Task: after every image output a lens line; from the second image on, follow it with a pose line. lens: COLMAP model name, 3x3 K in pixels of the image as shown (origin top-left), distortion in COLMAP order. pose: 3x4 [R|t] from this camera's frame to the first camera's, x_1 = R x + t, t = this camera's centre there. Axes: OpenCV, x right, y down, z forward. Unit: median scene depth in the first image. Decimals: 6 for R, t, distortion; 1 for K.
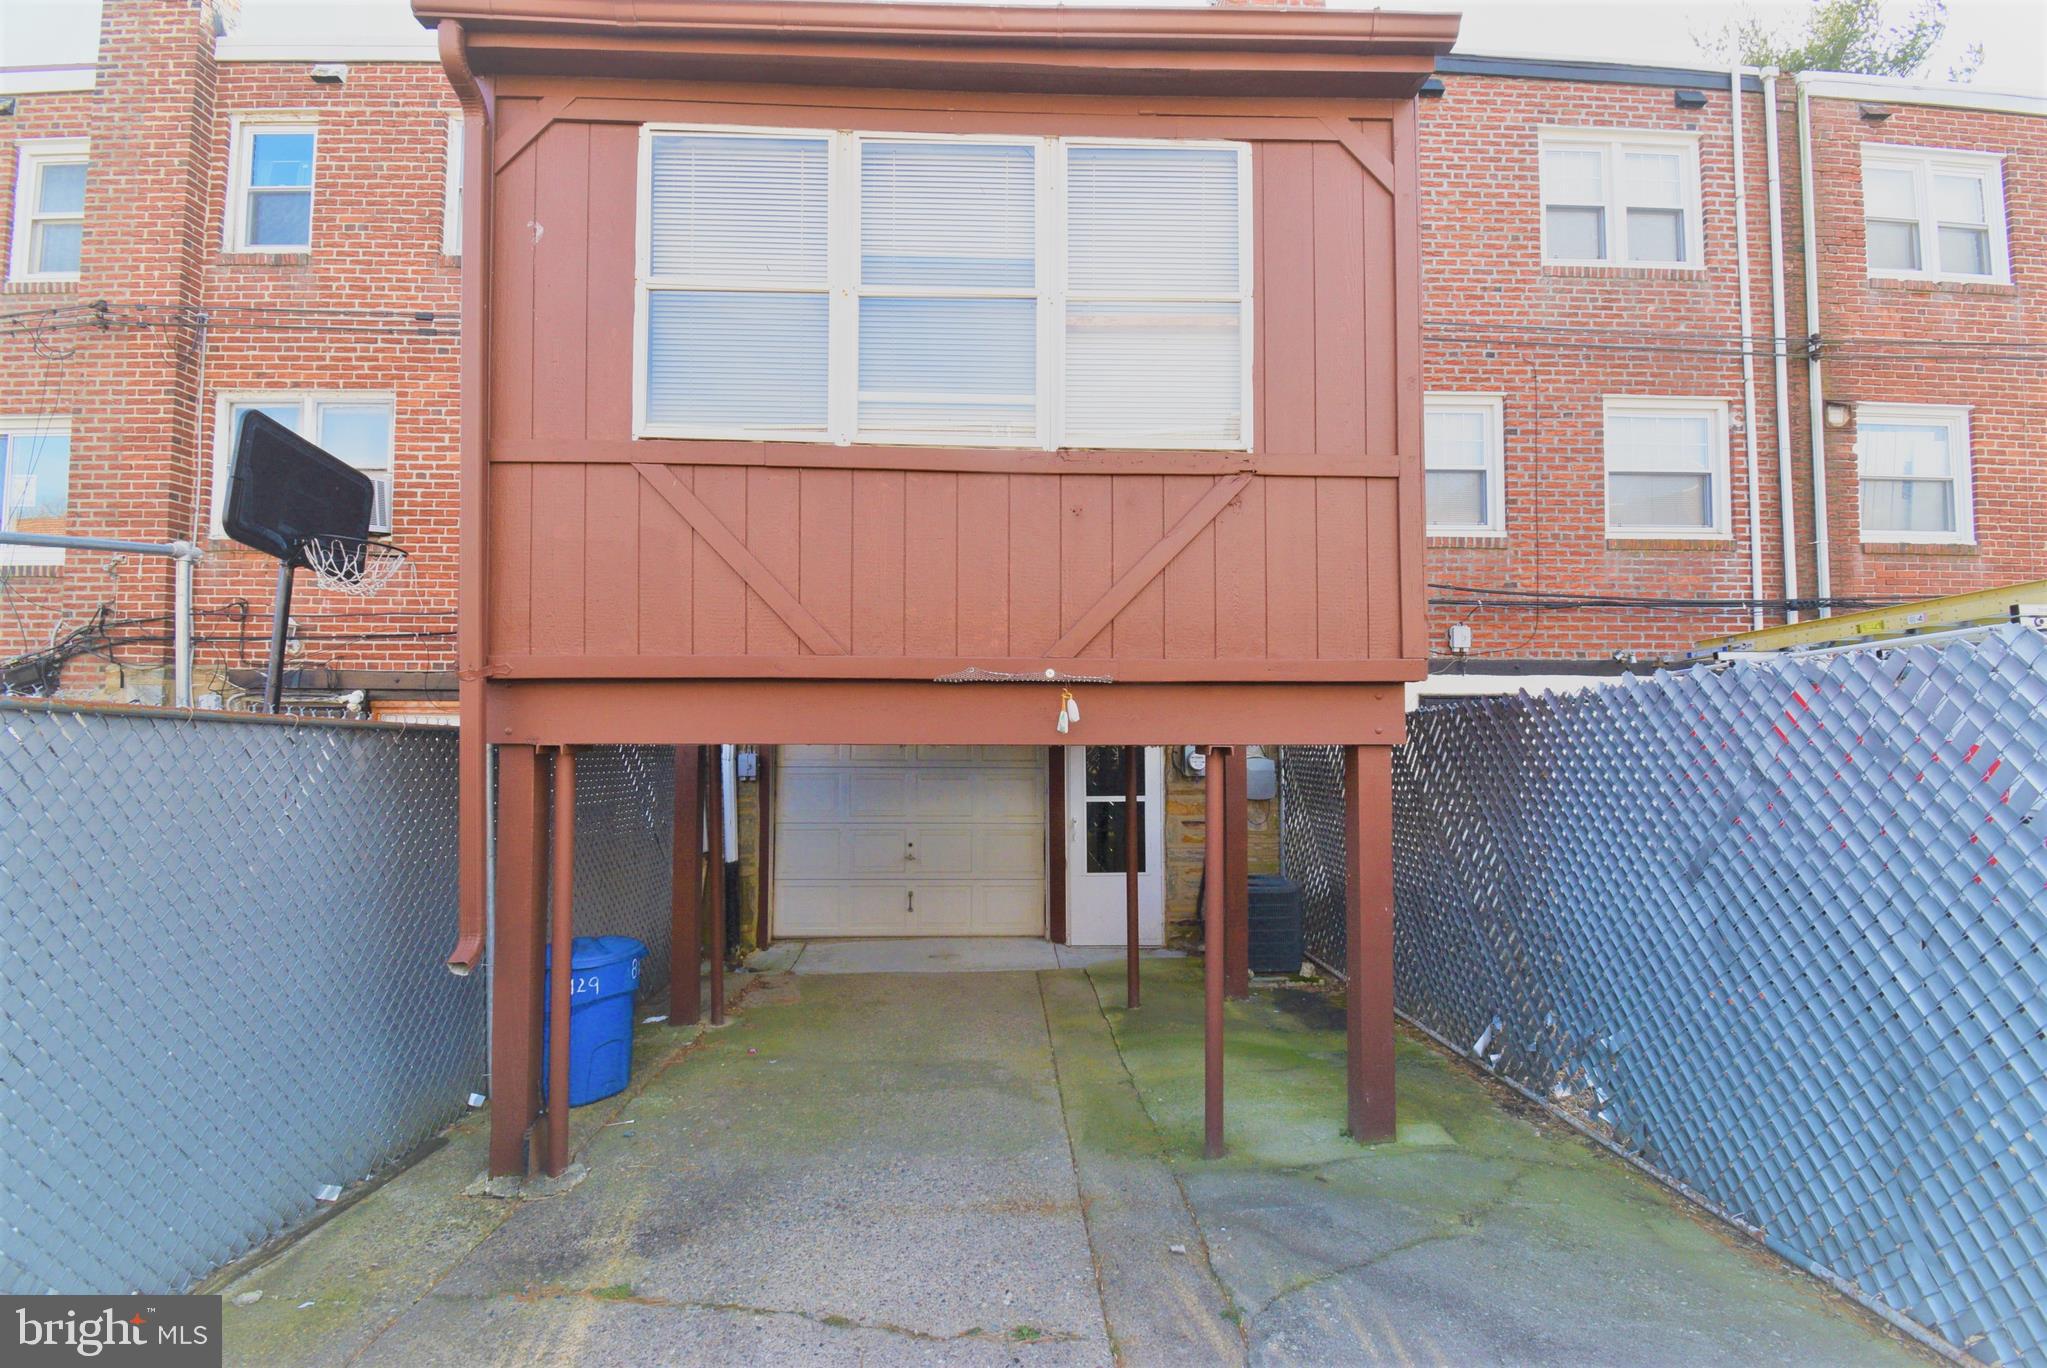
lens RADIAL K [[938.2, 0, 1031.1], [0, 938.2, 681.4], [0, 0, 1]] dist [0.018674, -0.023311]
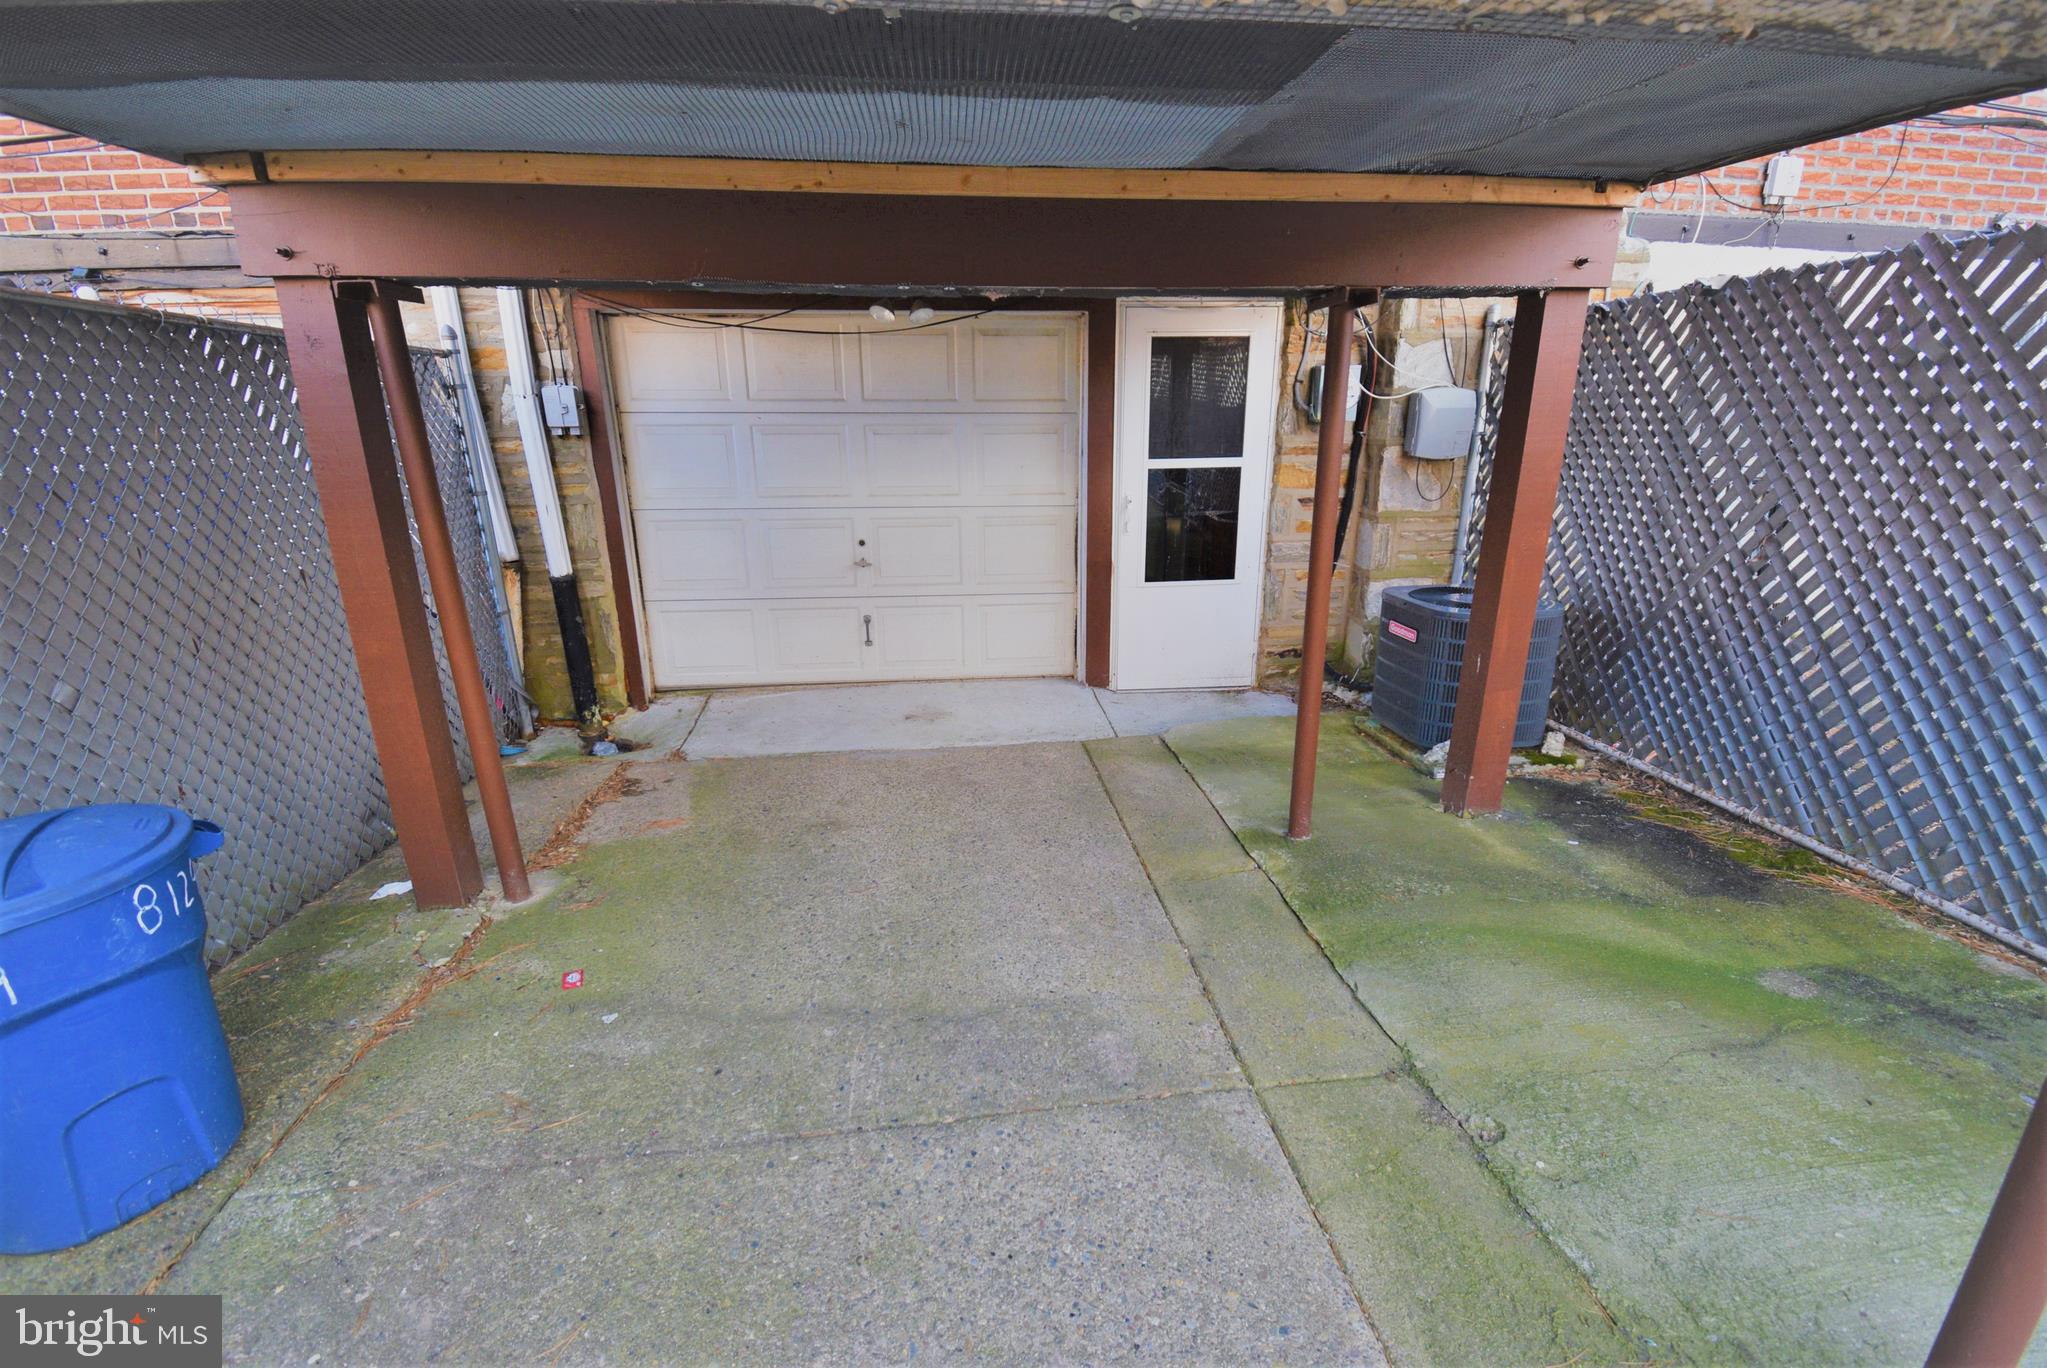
lens RADIAL K [[913.8, 0, 1032.7], [0, 913.8, 690.7], [0, 0, 1]] dist [0.013014, -0.022570]
pose [[0.997579, -0.026549, 0.064270, -0.062846], [0.003384, 0.941688, 0.336470, 0.069427], [-0.069456, -0.335438, 0.939498, 0.429332]]
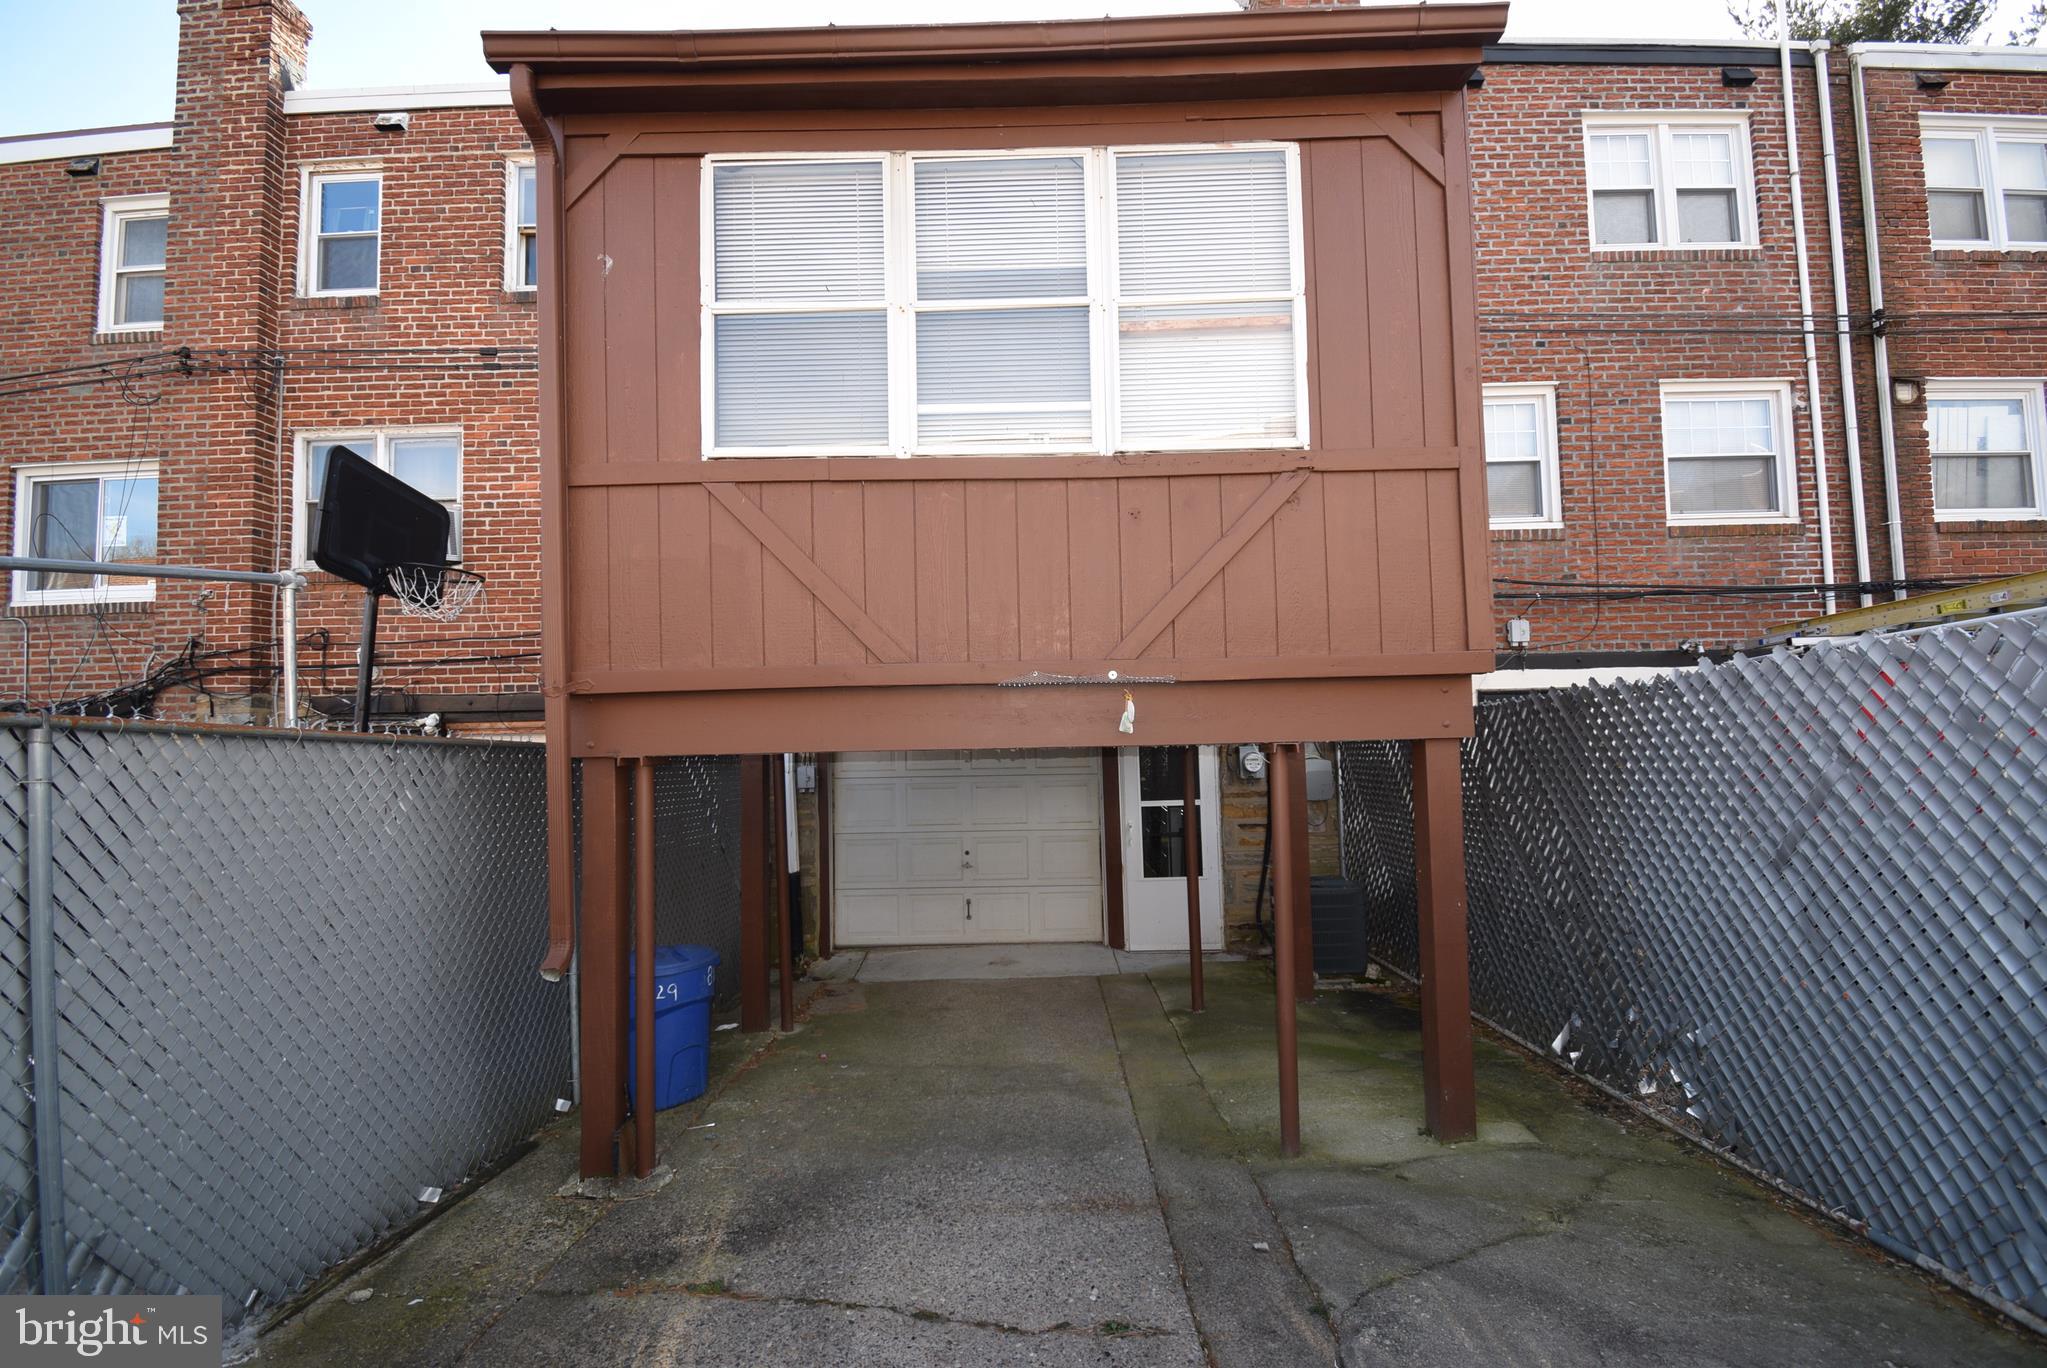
lens RADIAL K [[938.2, 0, 1031.1], [0, 938.2, 681.4], [0, 0, 1]] dist [0.018674, -0.023311]
pose [[0.998595, -0.026895, -0.045653, -0.010225], [0.026408, 0.999588, -0.011234, 0.003405], [0.045936, 0.010013, 0.998894, -0.005869]]
